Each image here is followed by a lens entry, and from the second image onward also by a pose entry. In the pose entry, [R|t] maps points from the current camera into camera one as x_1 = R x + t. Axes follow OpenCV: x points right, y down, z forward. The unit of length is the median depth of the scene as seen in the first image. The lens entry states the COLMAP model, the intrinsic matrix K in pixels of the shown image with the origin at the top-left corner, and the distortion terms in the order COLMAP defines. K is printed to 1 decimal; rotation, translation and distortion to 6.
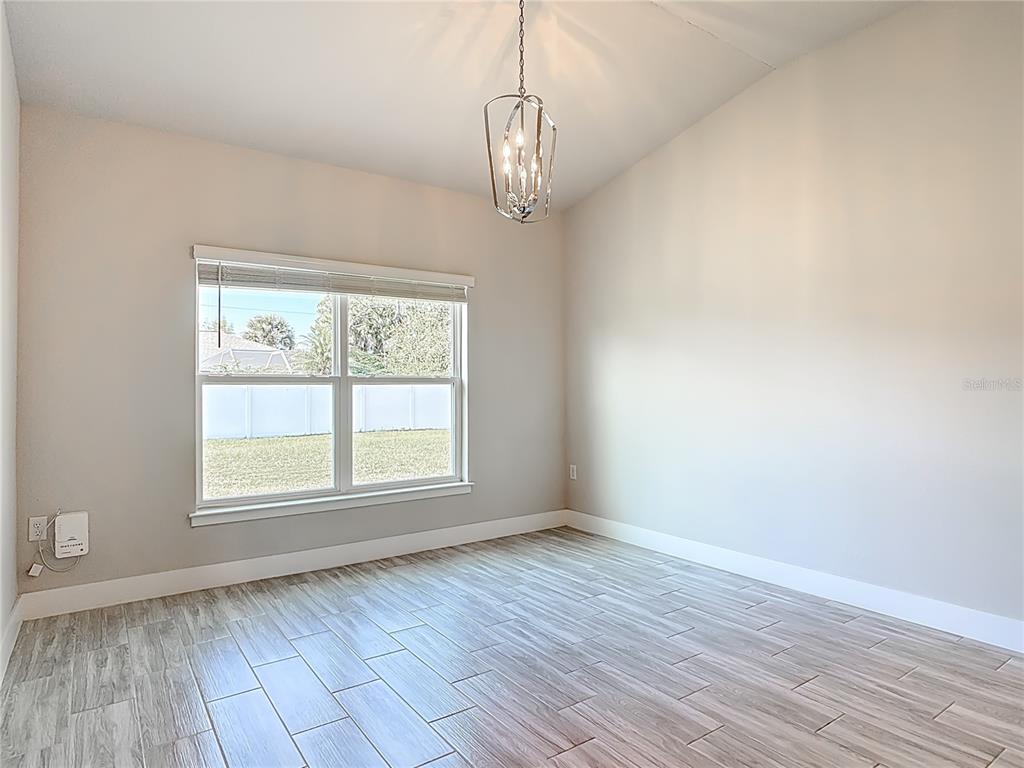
lens RADIAL K [[582.4, 0, 513.3], [0, 582.4, 378.9], [0, 0, 1]] dist [-0.002342, -0.003367]
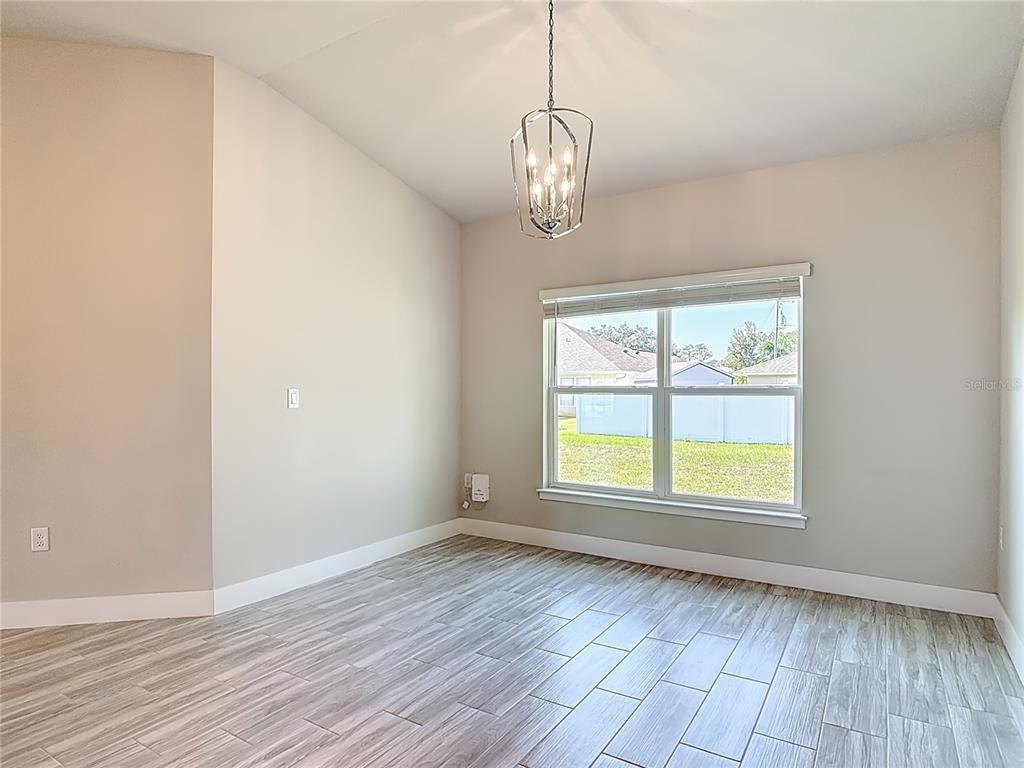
lens RADIAL K [[582.4, 0, 522.2], [0, 582.4, 390.5], [0, 0, 1]] dist [-0.002342, -0.003367]
pose [[0.420142, 0.005716, -0.907440, 0.561139], [0.007337, 0.999926, 0.009696, -0.010188], [0.907429, -0.010732, 0.420069, 0.334048]]
